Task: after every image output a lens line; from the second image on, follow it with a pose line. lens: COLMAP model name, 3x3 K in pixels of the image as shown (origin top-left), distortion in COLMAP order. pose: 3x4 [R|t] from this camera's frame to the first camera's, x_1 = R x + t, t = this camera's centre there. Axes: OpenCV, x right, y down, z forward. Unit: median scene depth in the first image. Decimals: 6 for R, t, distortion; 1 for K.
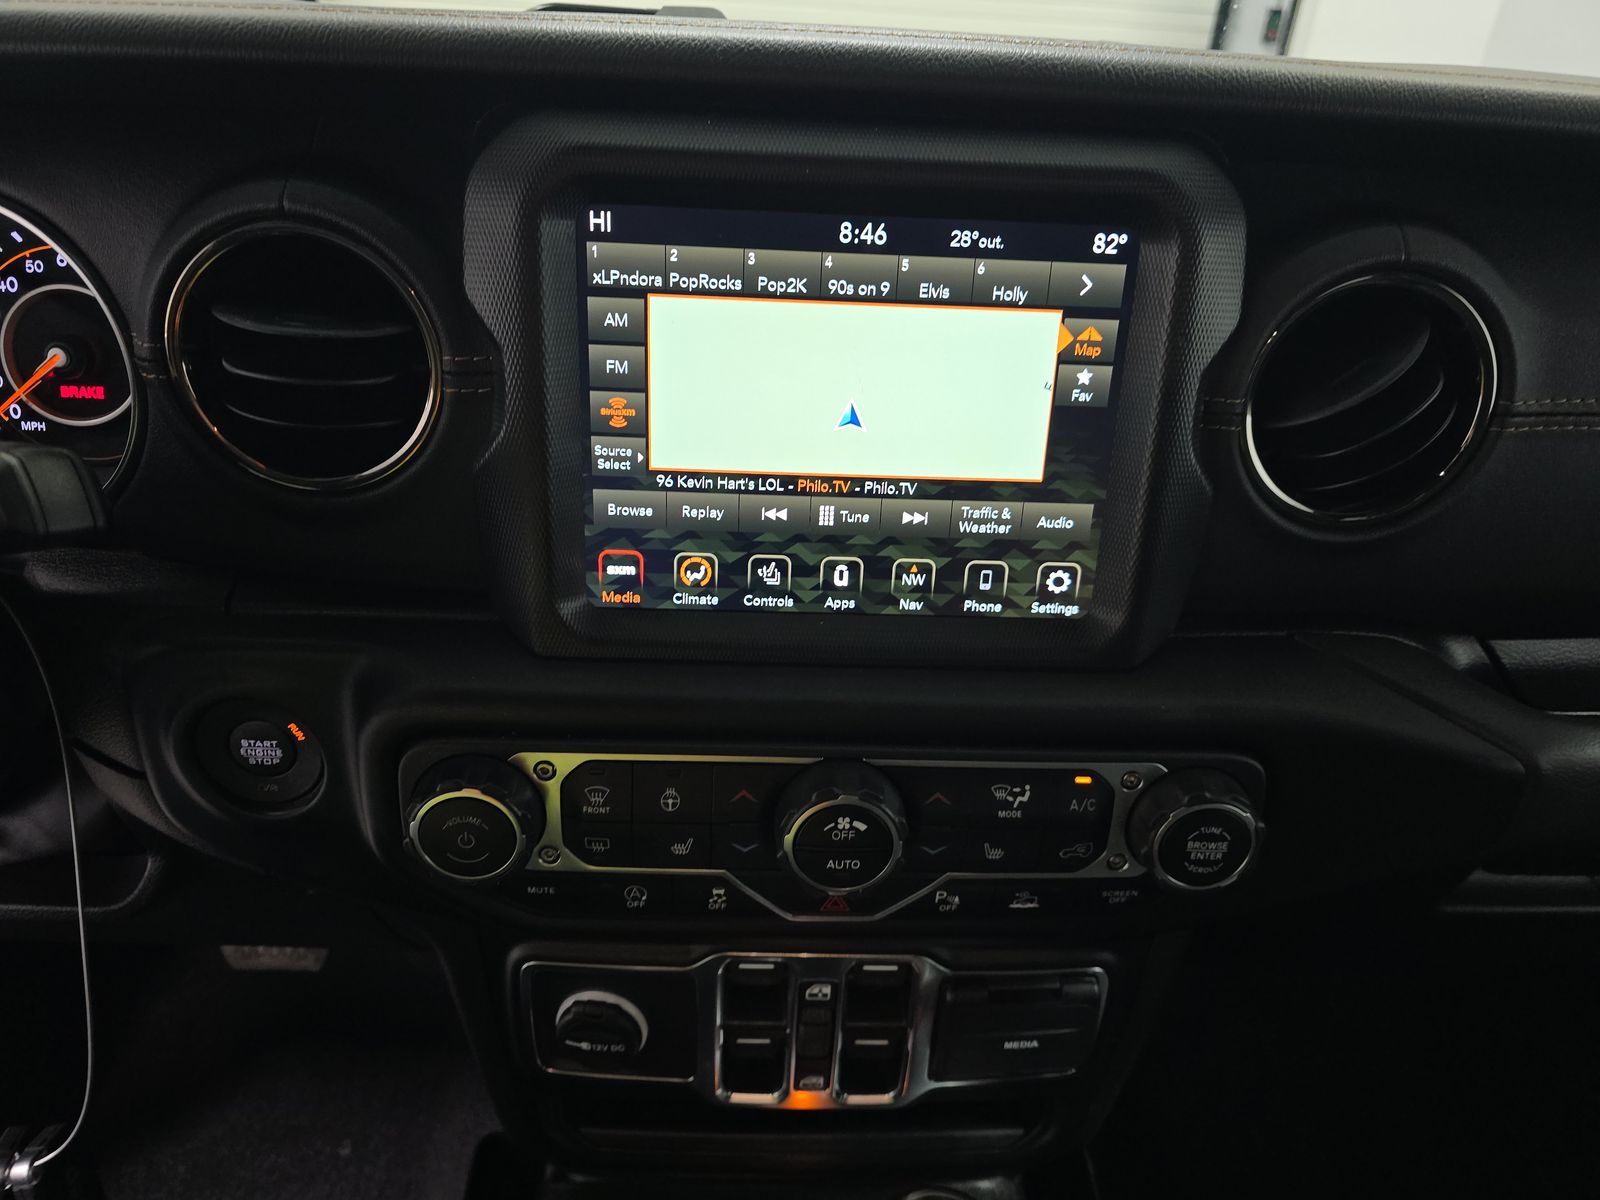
lens RADIAL K [[1090.3, 0, 800.0], [0, 1090.3, 600.0], [0, 0, 1]] dist [0.031056, -0.041881]
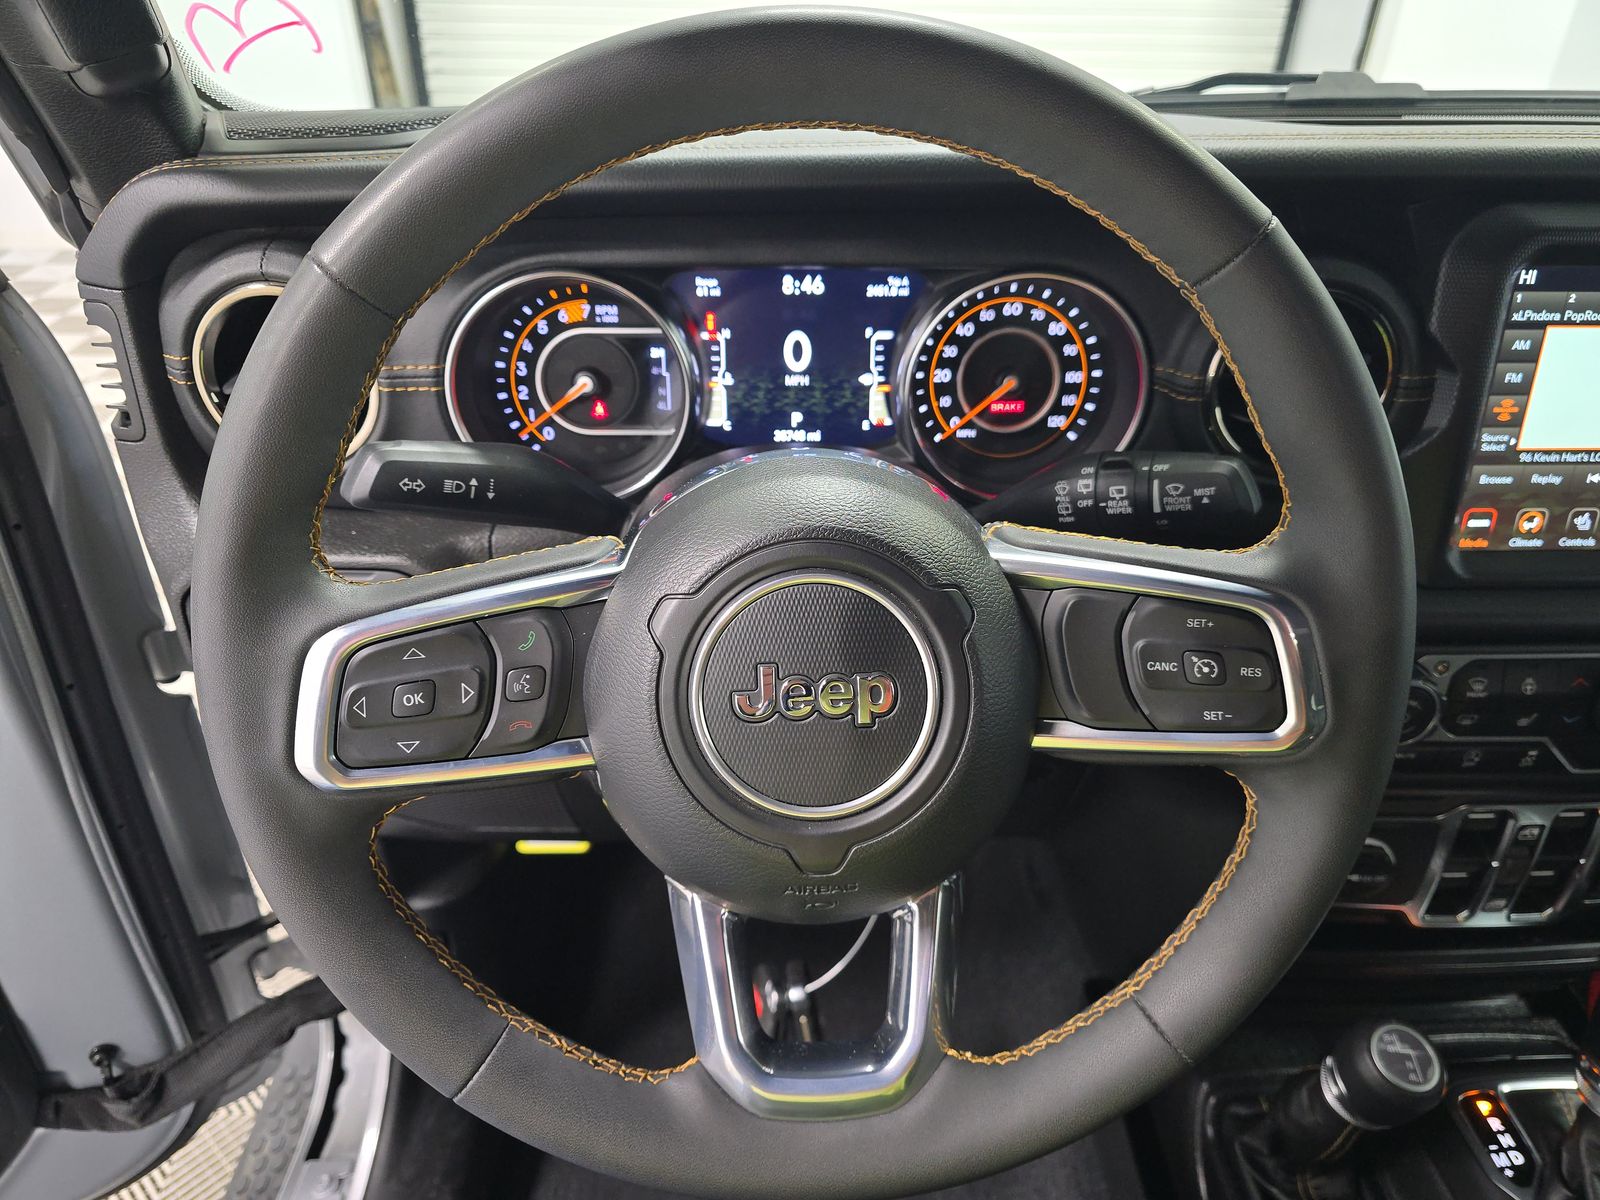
lens RADIAL K [[1090.3, 0, 800.0], [0, 1090.3, 600.0], [0, 0, 1]] dist [0.031056, -0.041881]
pose [[0.999153, -0.036384, -0.019205, -1.025167], [0.037248, 0.998212, 0.046745, -0.027849], [0.017470, -0.047421, 0.998722, -0.417530]]
